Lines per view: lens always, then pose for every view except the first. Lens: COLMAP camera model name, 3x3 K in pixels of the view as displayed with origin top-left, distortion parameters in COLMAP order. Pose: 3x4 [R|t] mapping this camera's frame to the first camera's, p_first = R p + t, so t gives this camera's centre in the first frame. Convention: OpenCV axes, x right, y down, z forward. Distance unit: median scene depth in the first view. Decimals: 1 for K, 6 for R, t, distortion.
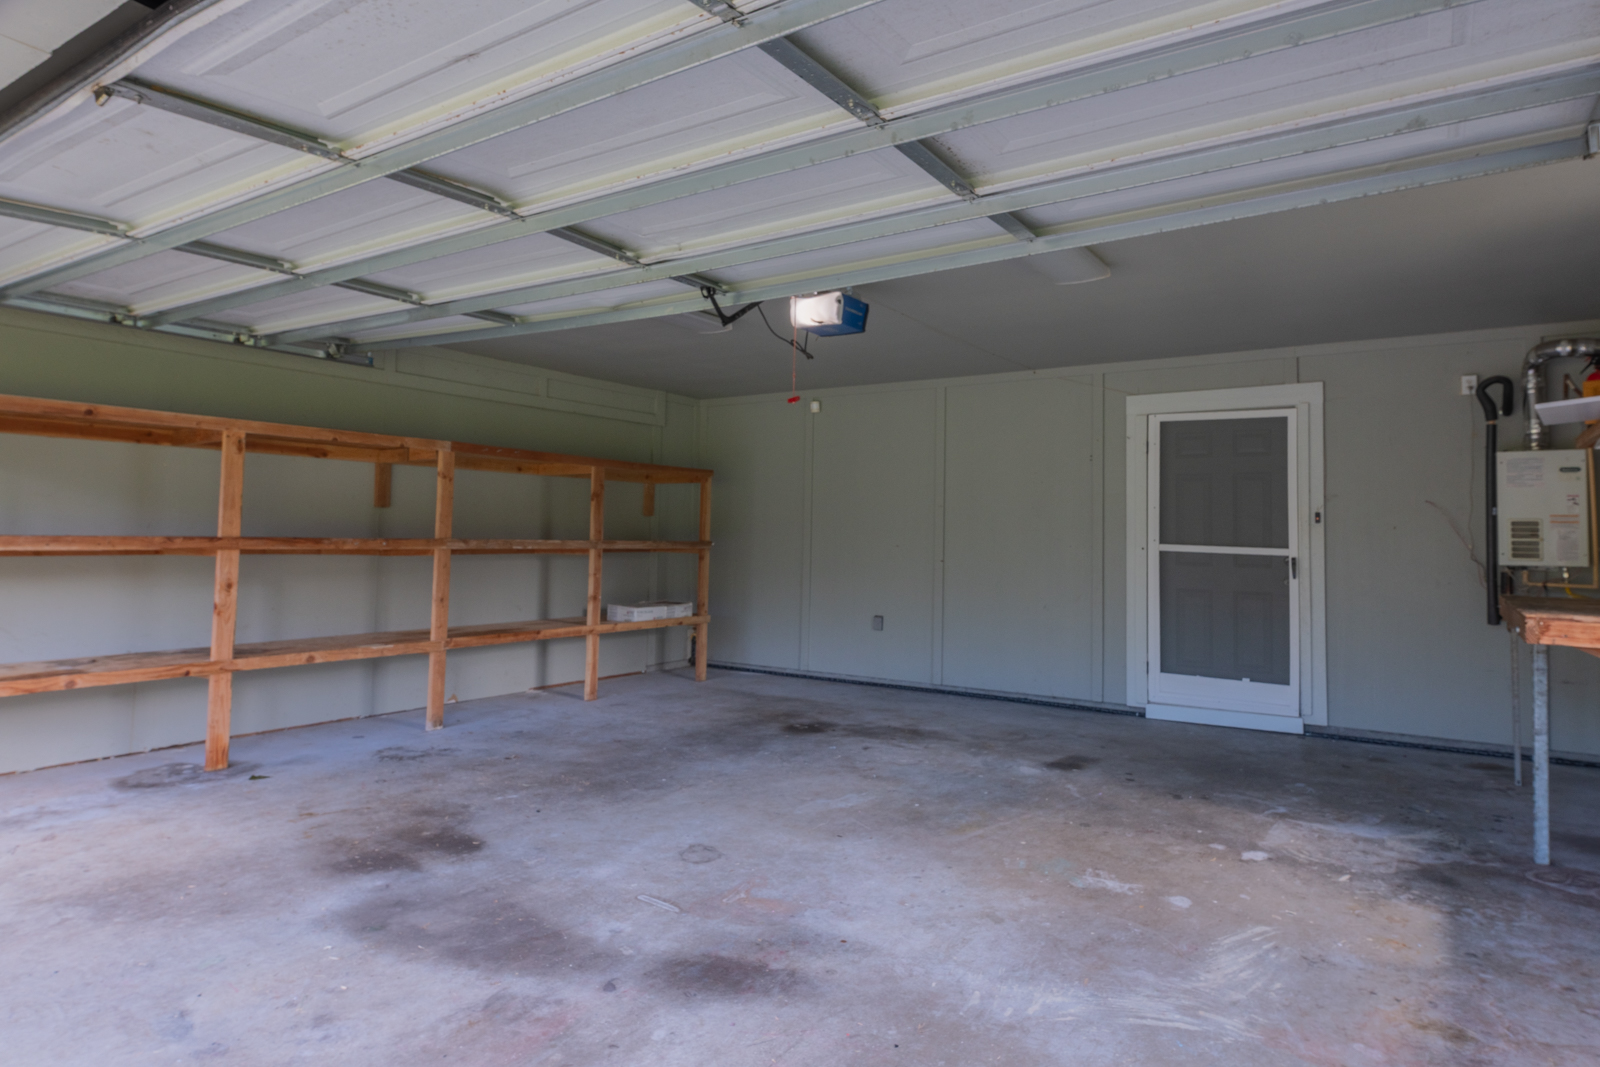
lens RADIAL K [[880.2, 0, 821.4], [0, 880.2, 488.8], [0, 0, 1]] dist [0.000197, -0.000964]
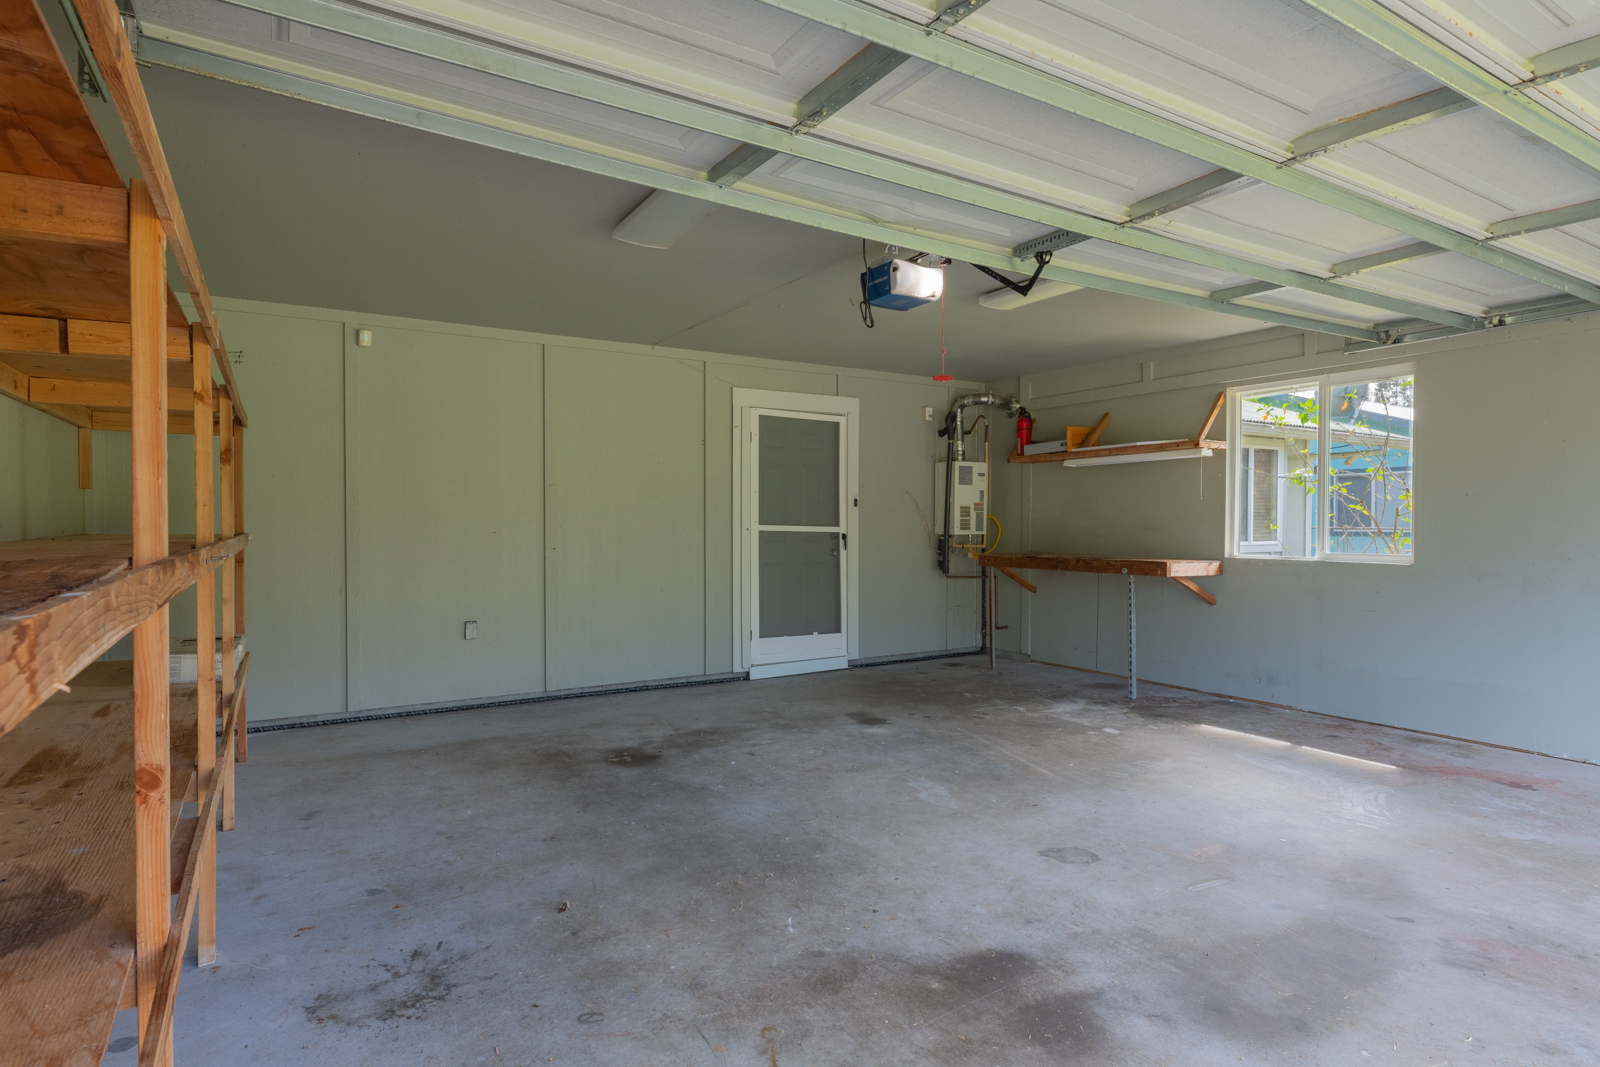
lens RADIAL K [[880.2, 0, 804.7], [0, 880.2, 534.6], [0, 0, 1]] dist [0.000197, -0.000964]
pose [[0.445197, -0.028192, 0.894989, -1.054894], [-0.044417, 0.997579, 0.053518, 0.022925], [-0.894330, -0.063579, 0.442867, 0.802566]]
